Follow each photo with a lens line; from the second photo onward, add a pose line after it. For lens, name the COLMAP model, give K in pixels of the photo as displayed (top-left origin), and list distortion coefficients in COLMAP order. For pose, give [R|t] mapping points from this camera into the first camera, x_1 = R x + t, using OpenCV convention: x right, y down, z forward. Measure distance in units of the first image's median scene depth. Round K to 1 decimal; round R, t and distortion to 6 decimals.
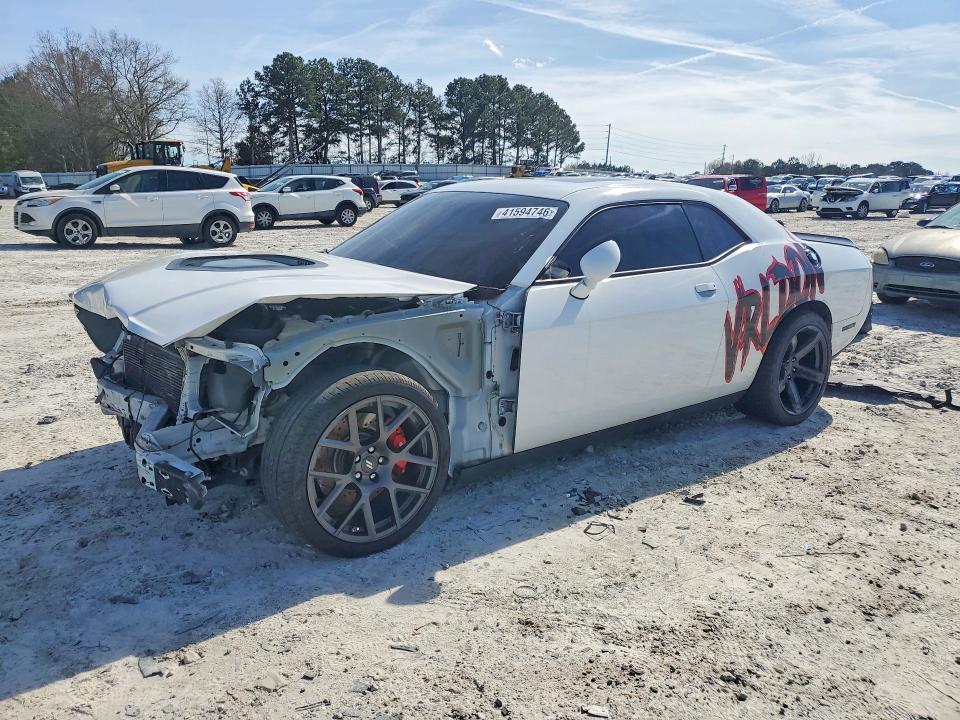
lens RADIAL K [[787.7, 0, 480.0], [0, 787.7, 360.0], [0, 0, 1]] dist [0.001882, -0.004643]
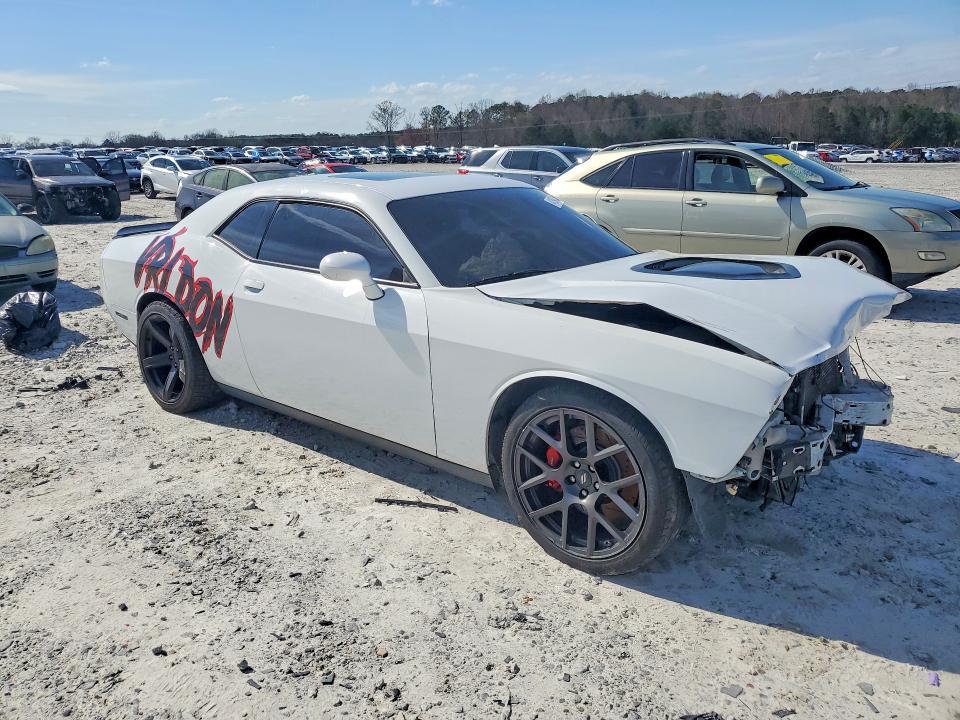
lens RADIAL K [[787.7, 0, 480.0], [0, 787.7, 360.0], [0, 0, 1]] dist [0.001882, -0.004643]
pose [[-0.249292, -0.249191, 0.935819, -0.843679], [0.223958, 0.925298, 0.306049, -0.267638], [-0.942176, 0.285880, -0.174861, 1.089591]]
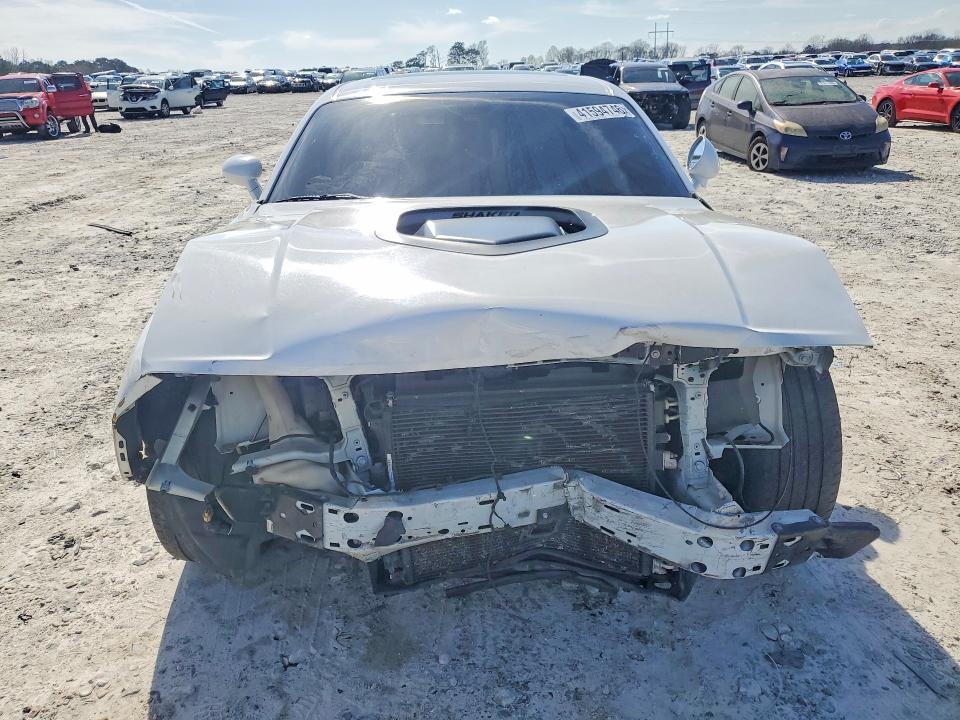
lens RADIAL K [[787.7, 0, 480.0], [0, 787.7, 360.0], [0, 0, 1]] dist [0.001882, -0.004643]
pose [[0.577791, -0.296519, 0.760417, -0.599510], [0.204912, 0.954533, 0.216513, -0.111286], [-0.790043, 0.030719, 0.612281, 0.478974]]
